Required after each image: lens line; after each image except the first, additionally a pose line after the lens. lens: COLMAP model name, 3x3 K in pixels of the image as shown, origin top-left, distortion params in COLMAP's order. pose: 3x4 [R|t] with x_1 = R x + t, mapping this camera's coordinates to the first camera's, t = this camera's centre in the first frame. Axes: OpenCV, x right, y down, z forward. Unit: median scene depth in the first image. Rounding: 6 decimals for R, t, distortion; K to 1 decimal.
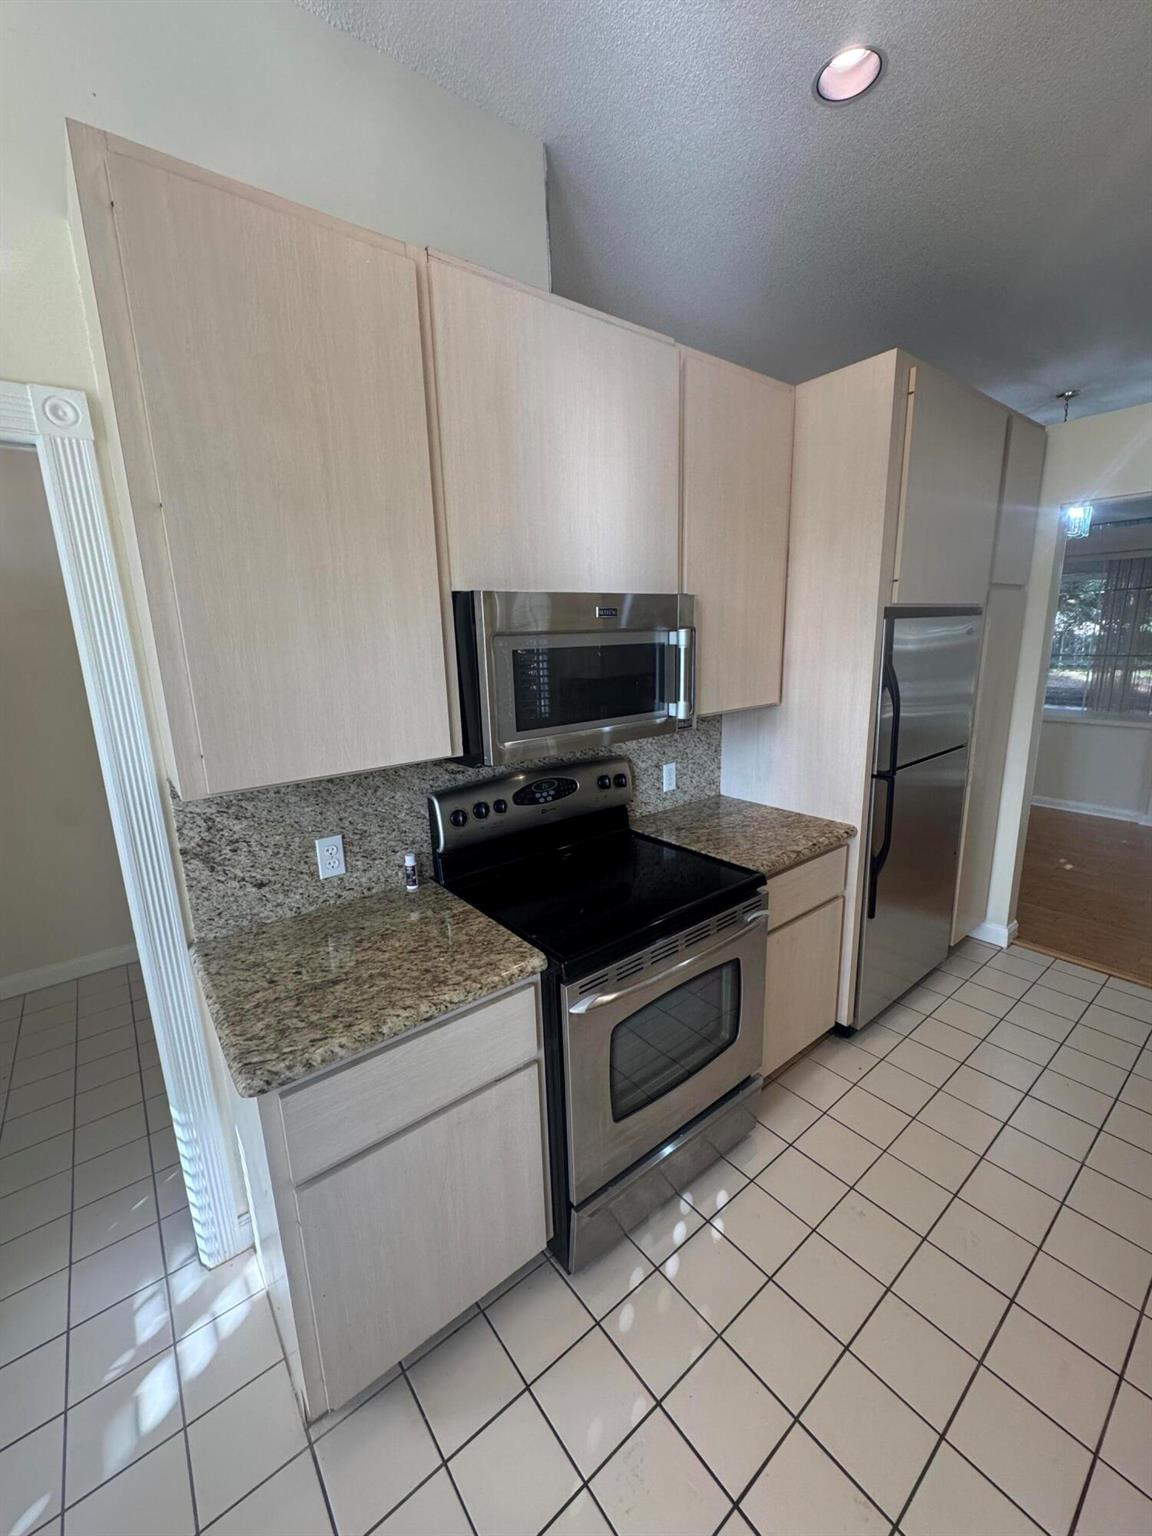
lens RADIAL K [[609.1, 0, 575.0], [0, 609.1, 767.1], [0, 0, 1]] dist [-0.002770, 0.000651]
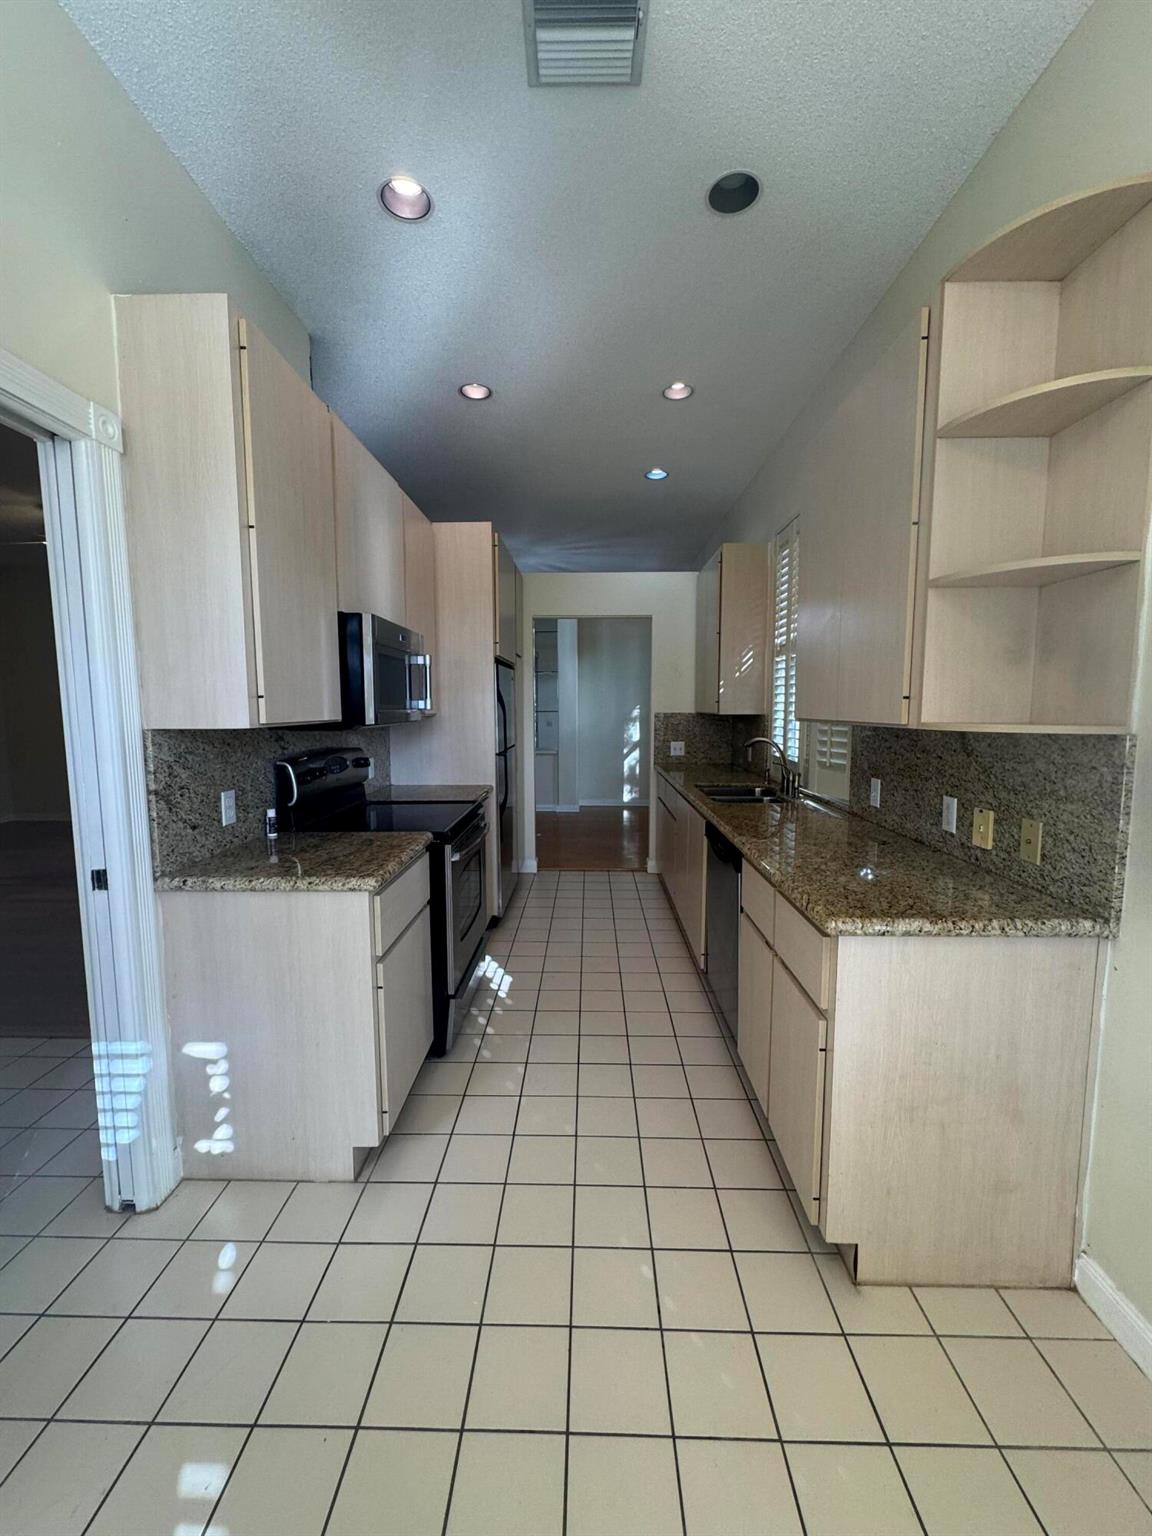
lens RADIAL K [[609.1, 0, 575.0], [0, 609.1, 767.1], [0, 0, 1]] dist [-0.002770, 0.000651]
pose [[0.639658, -0.047818, 0.767171, -0.897303], [0.145920, 0.987468, -0.060118, 0.244175], [-0.754682, 0.150400, 0.638619, -0.320846]]
